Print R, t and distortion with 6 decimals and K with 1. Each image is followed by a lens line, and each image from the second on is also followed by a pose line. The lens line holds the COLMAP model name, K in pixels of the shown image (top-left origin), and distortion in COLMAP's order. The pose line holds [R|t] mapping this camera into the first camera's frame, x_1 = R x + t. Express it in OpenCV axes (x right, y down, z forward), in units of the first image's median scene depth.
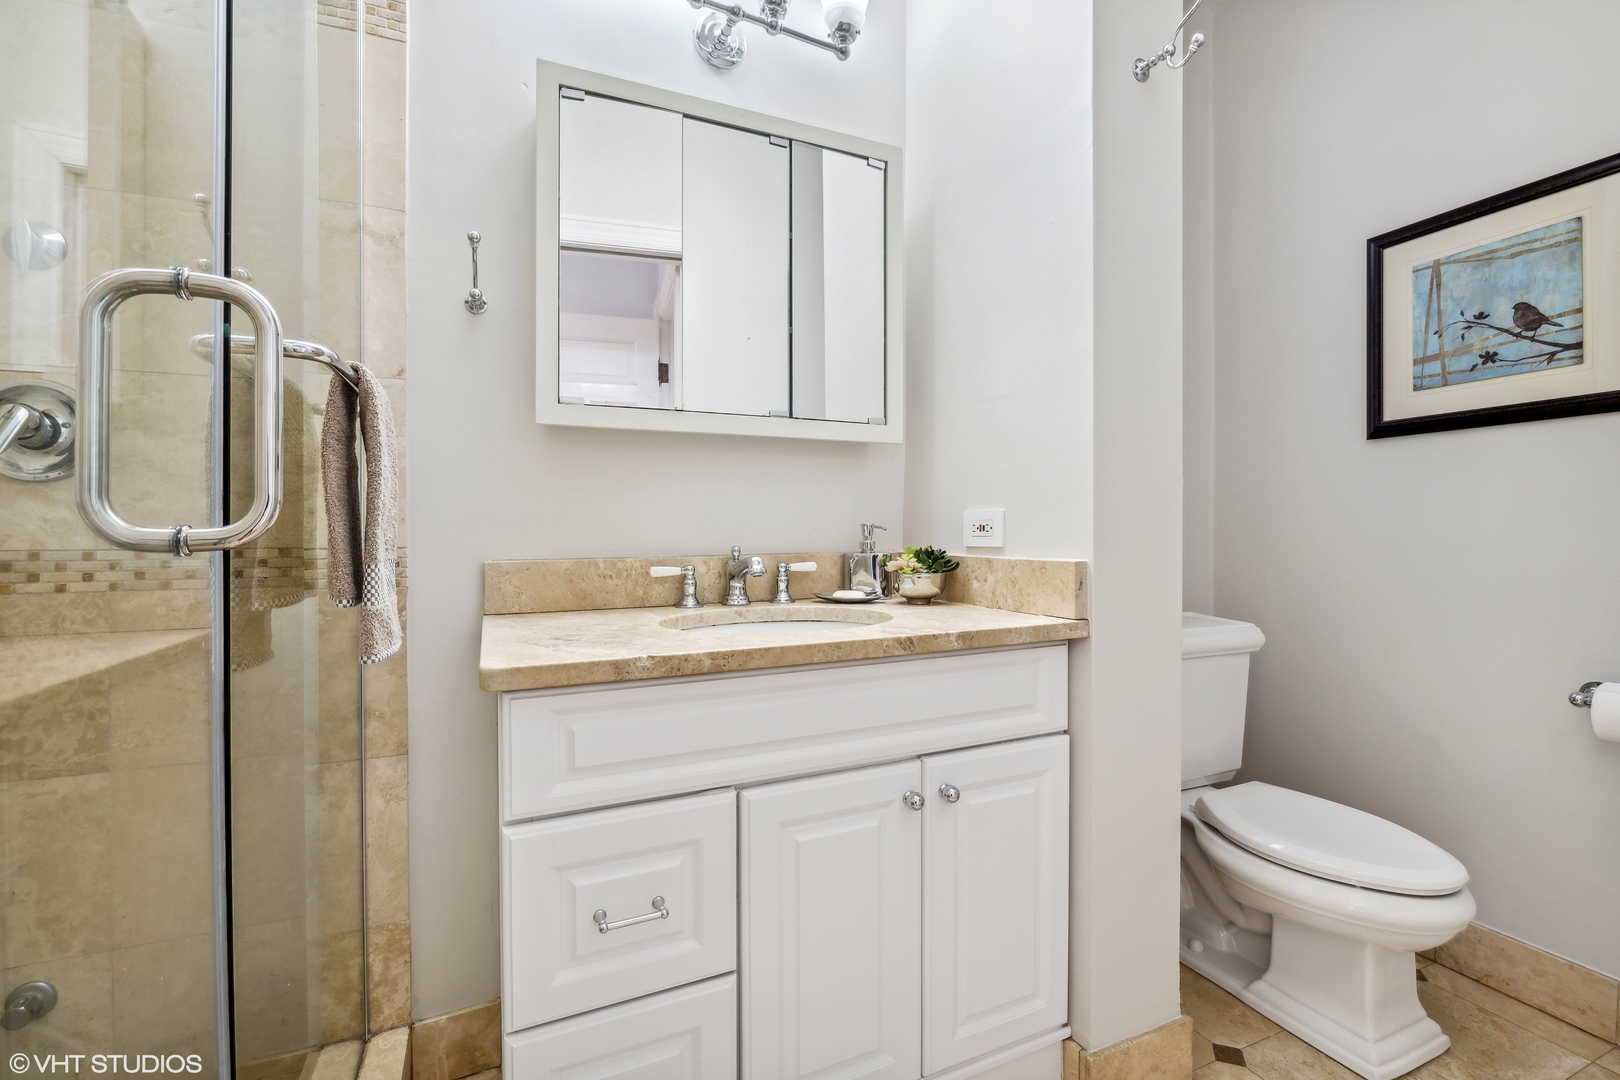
lens RADIAL K [[724.4, 0, 811.8], [0, 724.4, 541.1], [0, 0, 1]] dist [-0.008536, -0.000461]
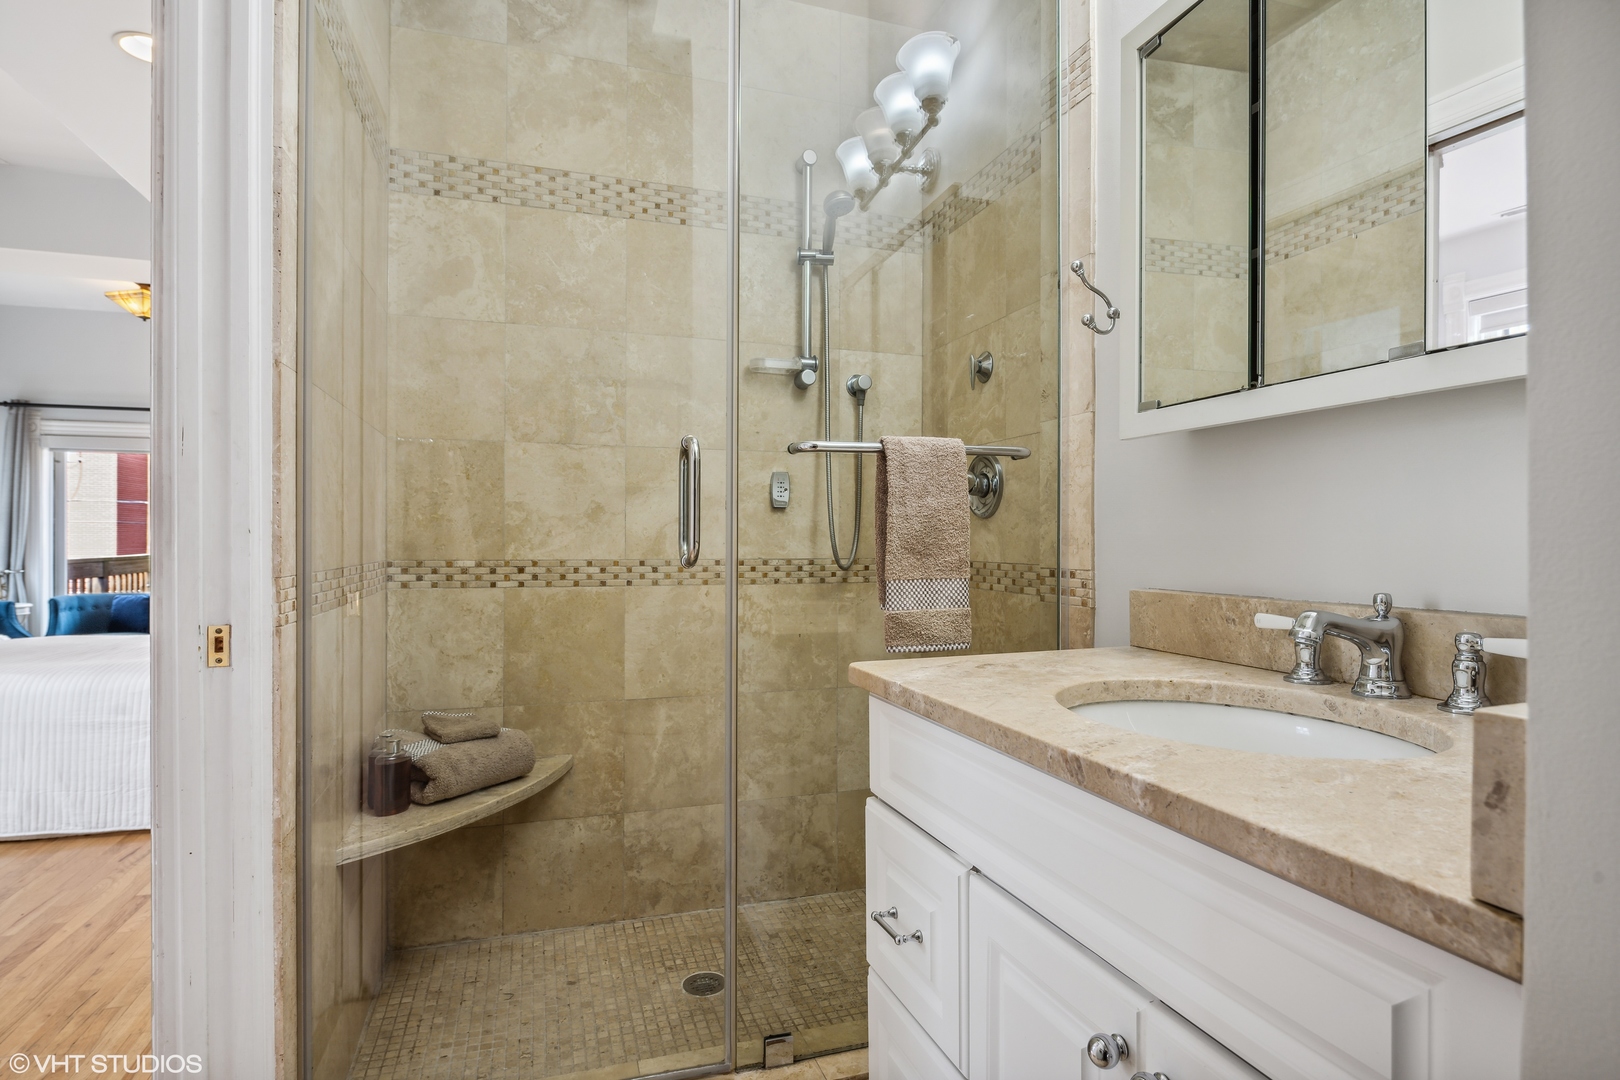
lens RADIAL K [[861.2, 0, 818.1], [0, 861.2, 538.4], [0, 0, 1]] dist [-0.005979, -0.000233]
pose [[-0.103261, 0.005506, -0.994639, 0.743053], [-0.016659, 0.999835, 0.007265, -0.041146], [0.994515, 0.017319, -0.103152, 0.744453]]
